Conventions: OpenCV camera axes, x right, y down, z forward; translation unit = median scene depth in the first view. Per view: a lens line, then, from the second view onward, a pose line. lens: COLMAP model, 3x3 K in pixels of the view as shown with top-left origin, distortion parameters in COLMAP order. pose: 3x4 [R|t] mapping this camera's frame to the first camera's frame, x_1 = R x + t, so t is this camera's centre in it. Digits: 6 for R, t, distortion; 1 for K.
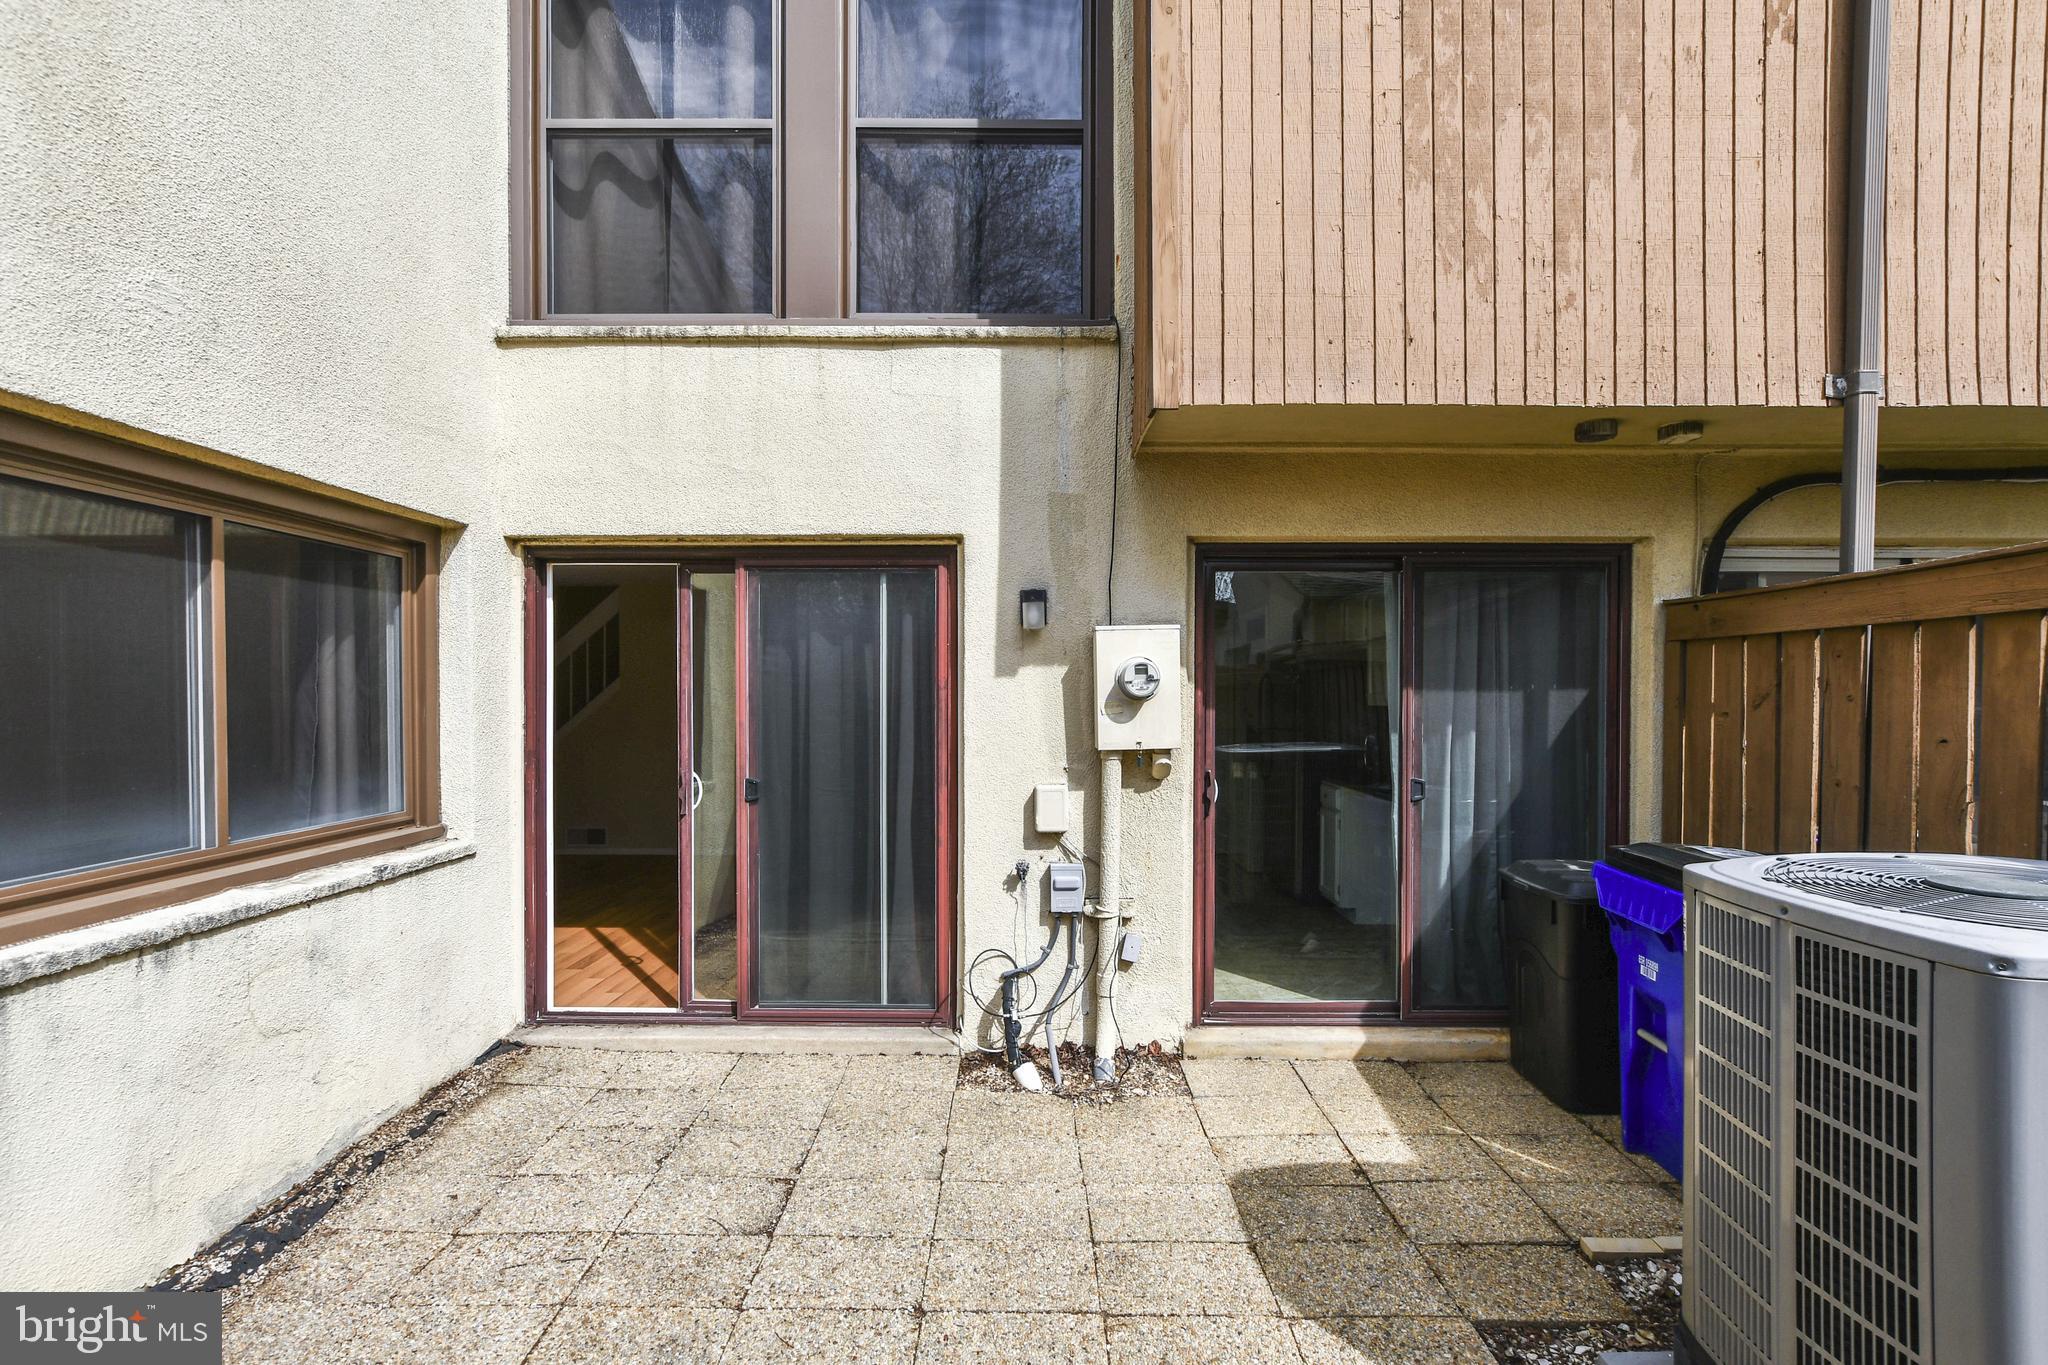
lens RADIAL K [[887.1, 0, 1024.0], [0, 887.1, 682.5], [0, 0, 1]] dist [-0.000983, -0.000151]
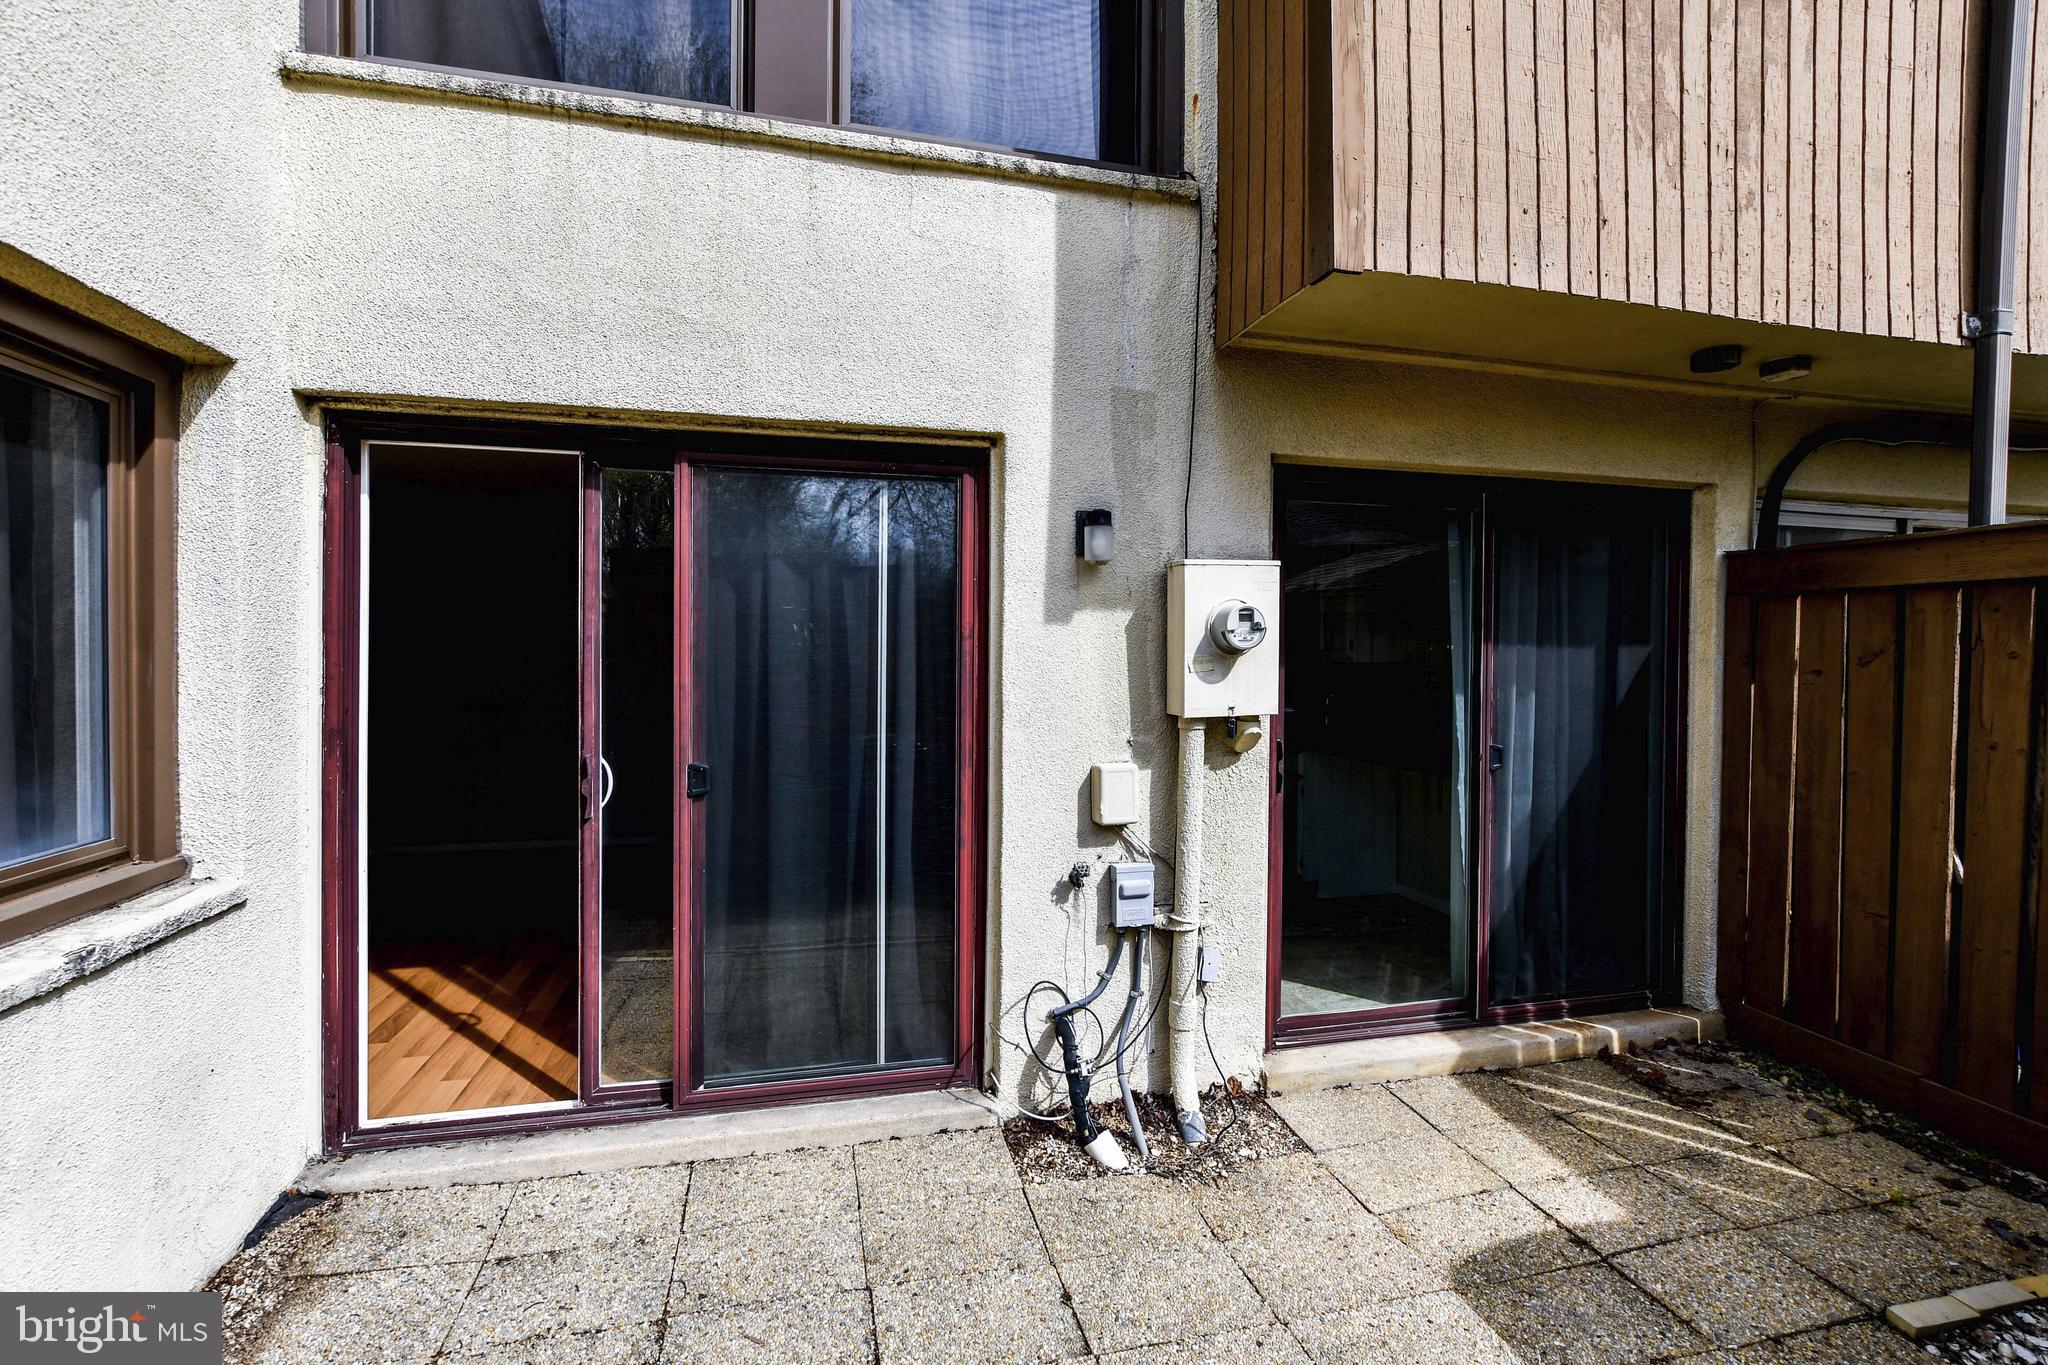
lens RADIAL K [[893.9, 0, 1022.7], [0, 893.9, 643.1], [0, 0, 1]] dist [-0.002729, 0.000298]
pose [[0.969920, 0.007749, 0.243301, -0.238833], [-0.008765, 0.999957, 0.003092, 0.008603], [-0.243267, -0.005132, 0.969946, 0.262039]]
